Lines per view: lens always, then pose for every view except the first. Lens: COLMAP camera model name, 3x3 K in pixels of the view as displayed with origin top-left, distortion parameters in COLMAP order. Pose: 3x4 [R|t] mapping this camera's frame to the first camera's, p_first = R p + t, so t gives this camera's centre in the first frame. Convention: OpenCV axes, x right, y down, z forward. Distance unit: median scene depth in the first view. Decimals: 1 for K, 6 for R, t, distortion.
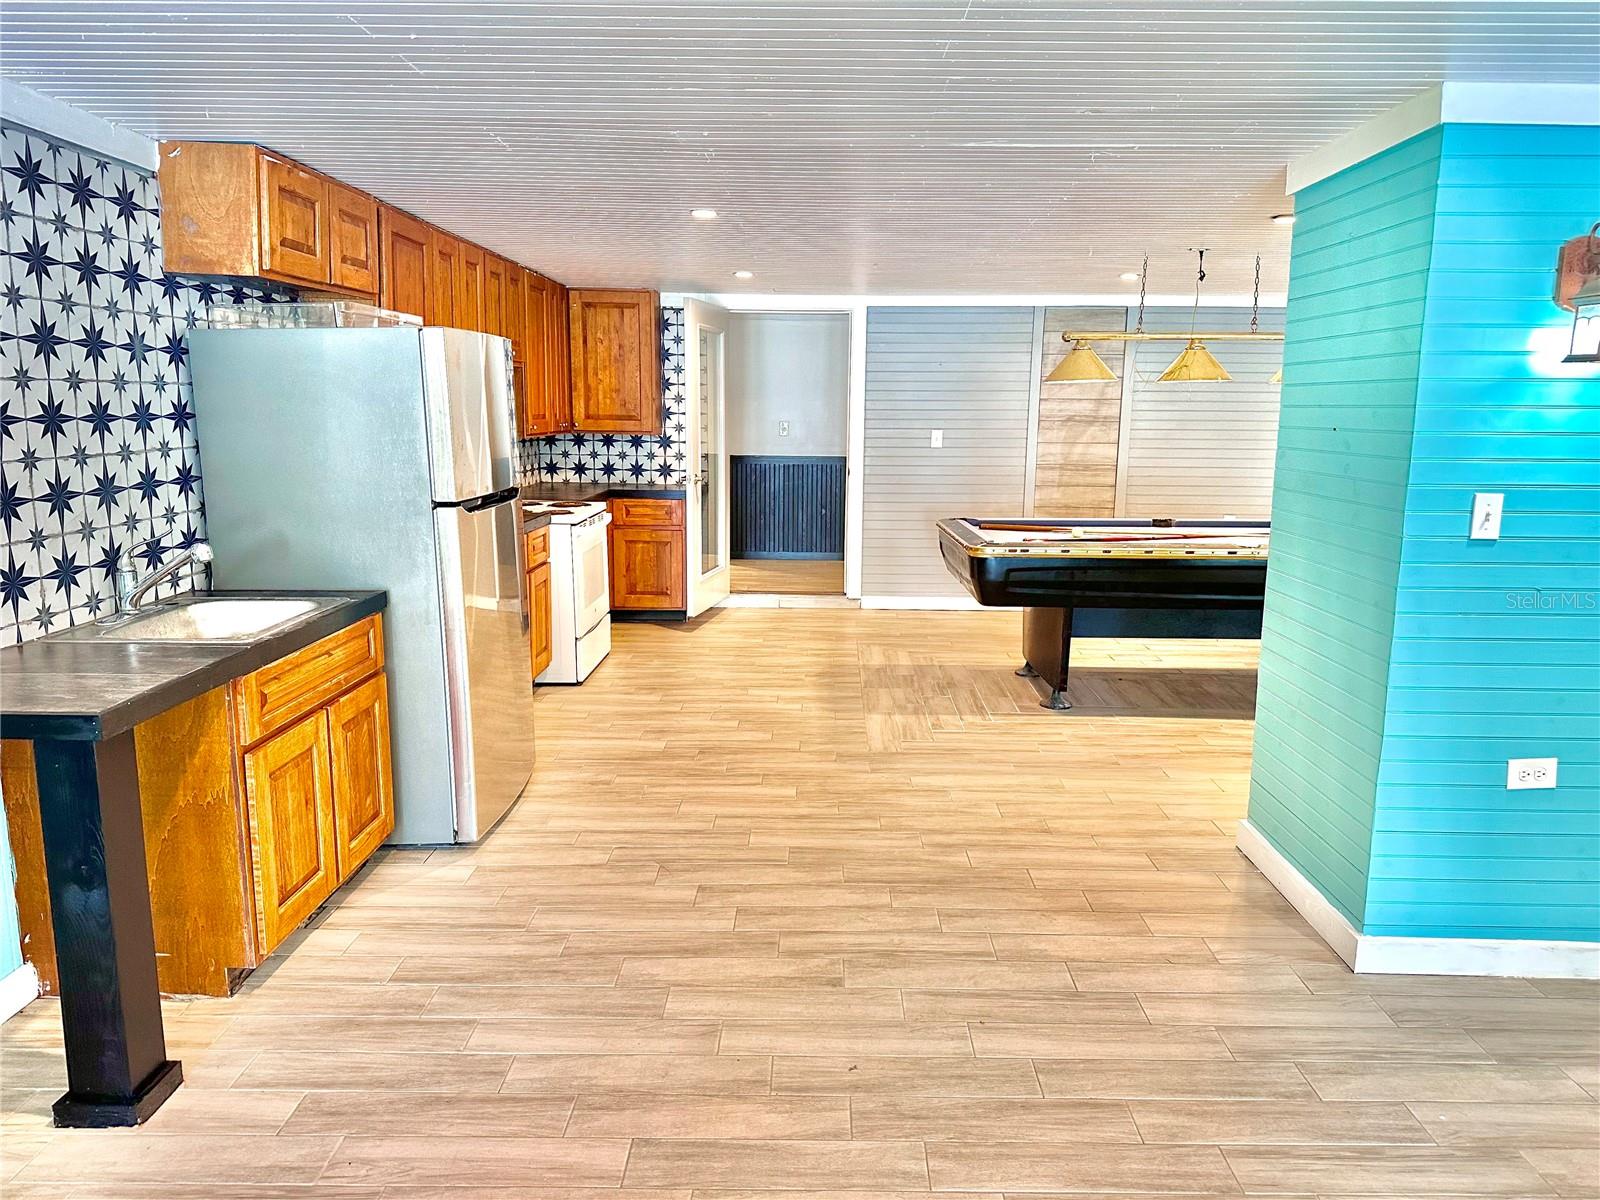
lens RADIAL K [[1115.2, 0, 803.0], [0, 1115.2, 591.7], [0, 0, 1]] dist [0.094785, -0.128478]
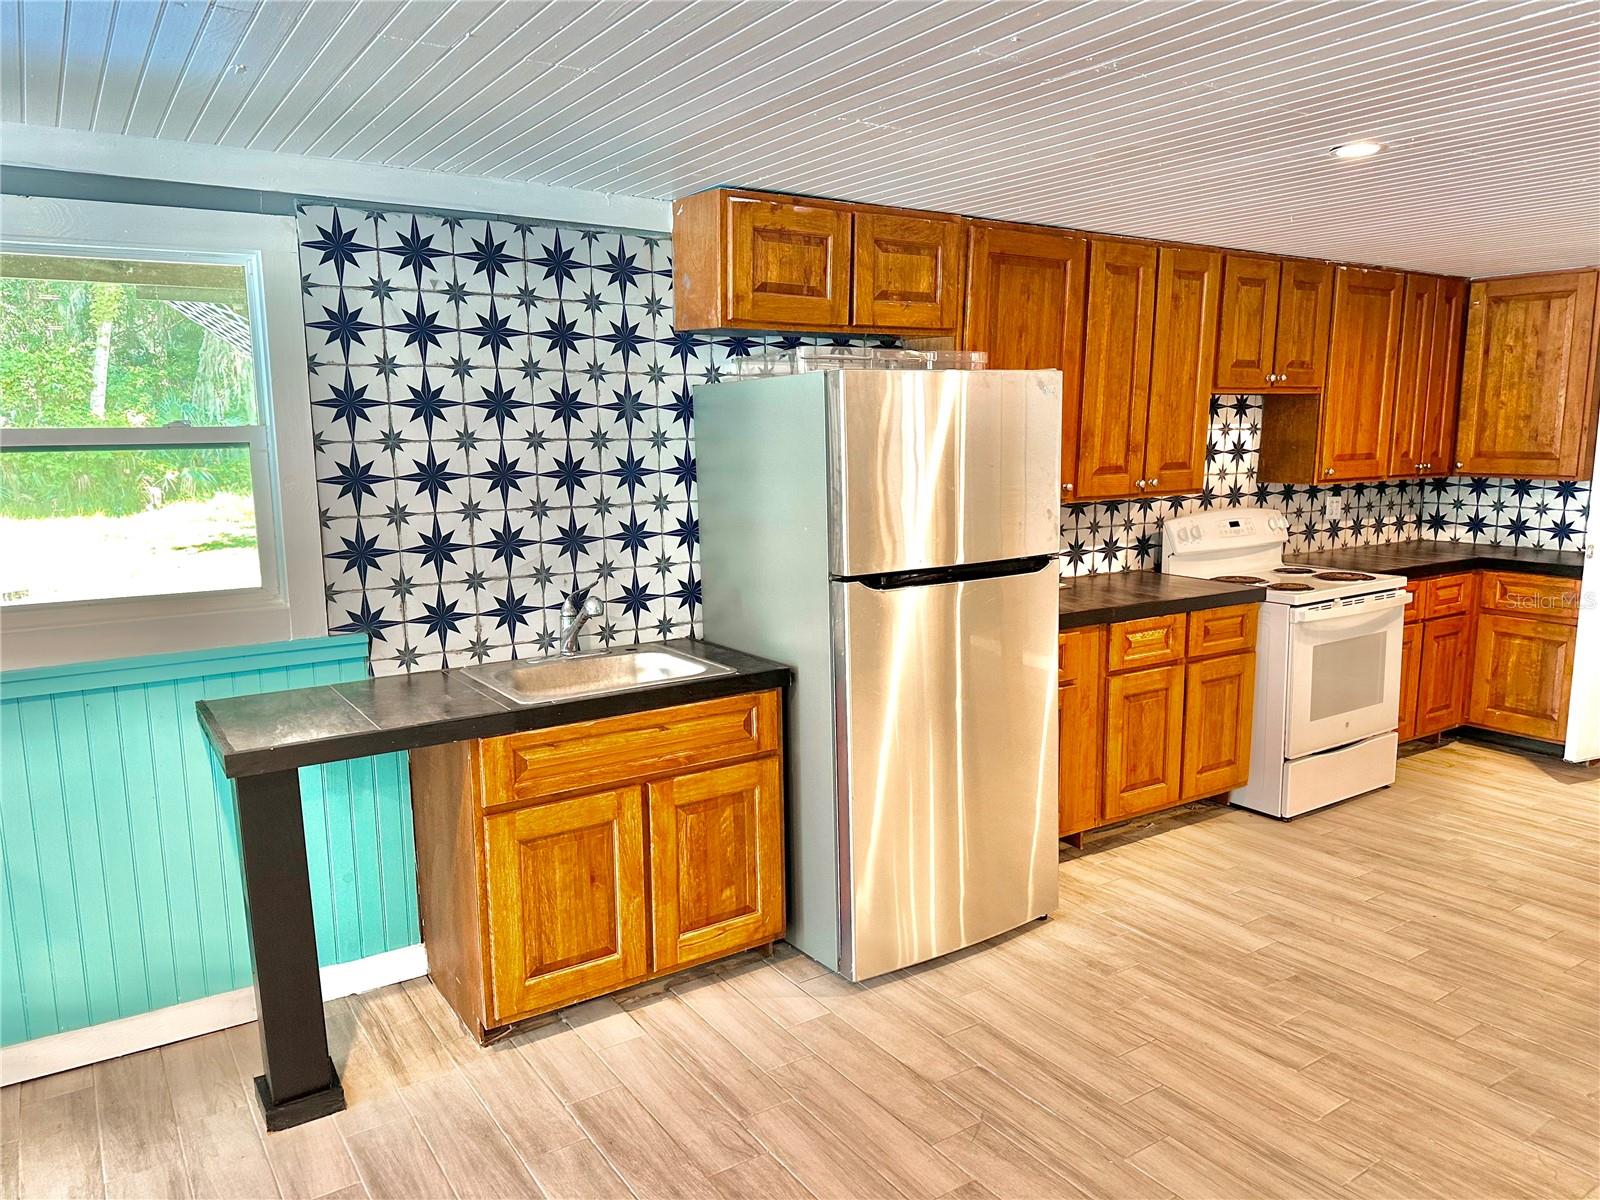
lens RADIAL K [[1118.7, 0, 804.5], [0, 1118.7, 607.2], [0, 0, 1]] dist [0.089878, -0.127585]
pose [[0.569816, 0.116401, -0.813487, 0.289211], [-0.122181, 0.990915, 0.056206, -0.082016], [0.812639, 0.067365, 0.578861, 0.407460]]
